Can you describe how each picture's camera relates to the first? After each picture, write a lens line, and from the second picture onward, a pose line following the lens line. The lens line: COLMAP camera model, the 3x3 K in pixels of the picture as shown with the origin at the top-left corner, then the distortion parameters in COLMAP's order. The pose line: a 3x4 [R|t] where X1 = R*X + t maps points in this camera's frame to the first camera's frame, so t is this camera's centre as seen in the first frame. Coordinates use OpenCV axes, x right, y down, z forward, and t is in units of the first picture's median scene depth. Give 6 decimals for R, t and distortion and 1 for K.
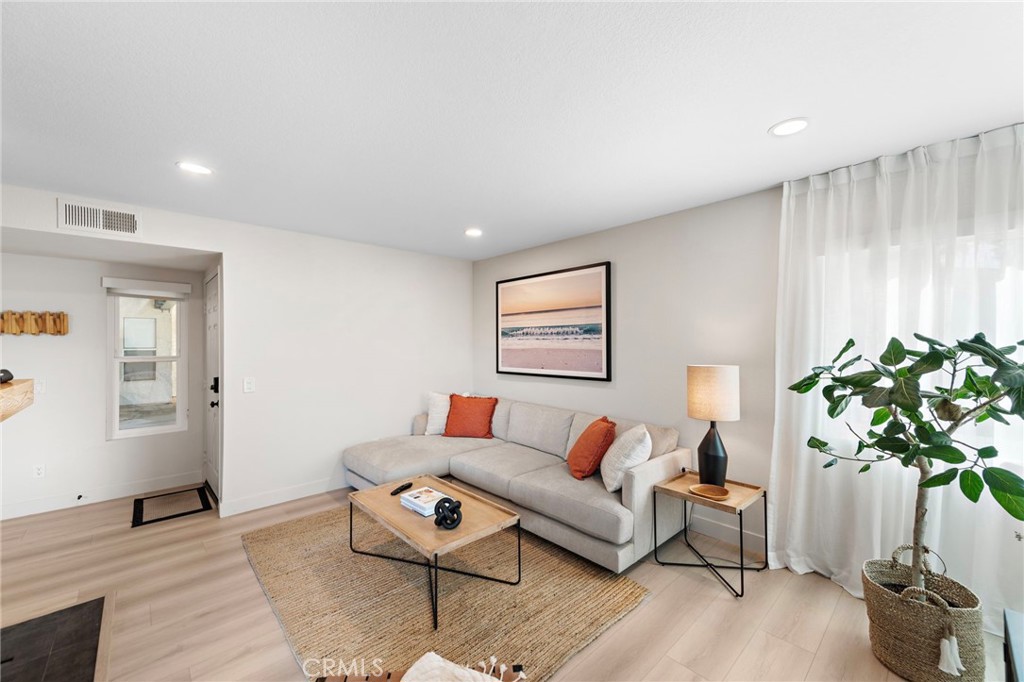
lens RADIAL K [[407.2, 0, 513.5], [0, 407.2, 336.5], [0, 0, 1]] dist [0.017189, -0.000109]
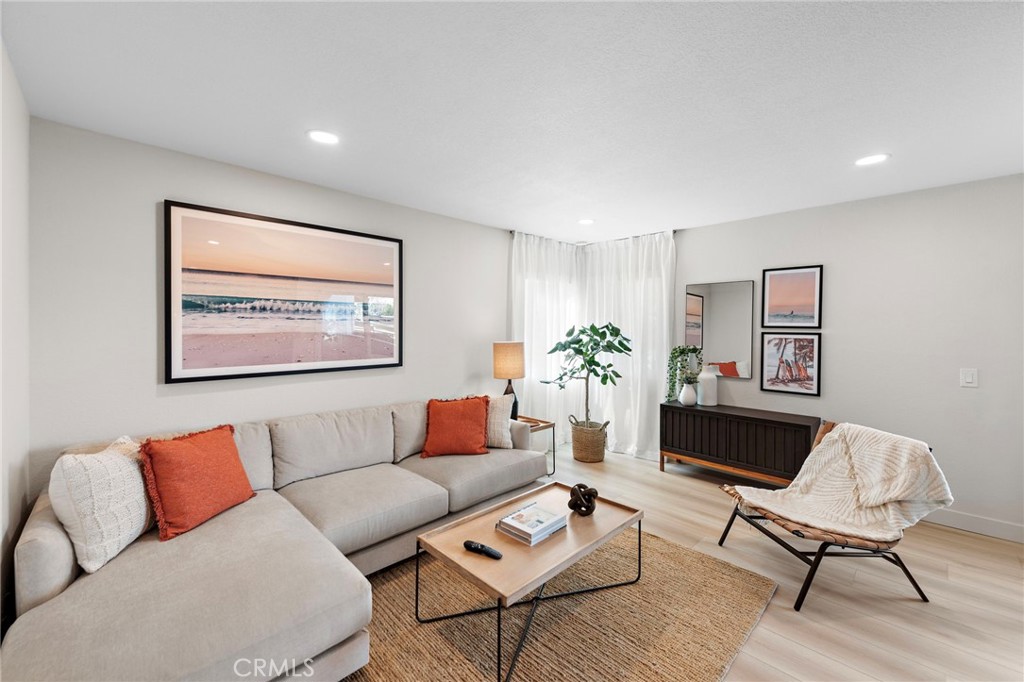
lens RADIAL K [[404.7, 0, 510.2], [0, 404.7, 325.8], [0, 0, 1]] dist [0.001303, 0.000025]
pose [[-0.023155, 0.005752, 0.999715, -0.704207], [-0.022300, 0.999732, -0.006269, 0.016410], [-0.999483, -0.022439, -0.023020, 0.752810]]
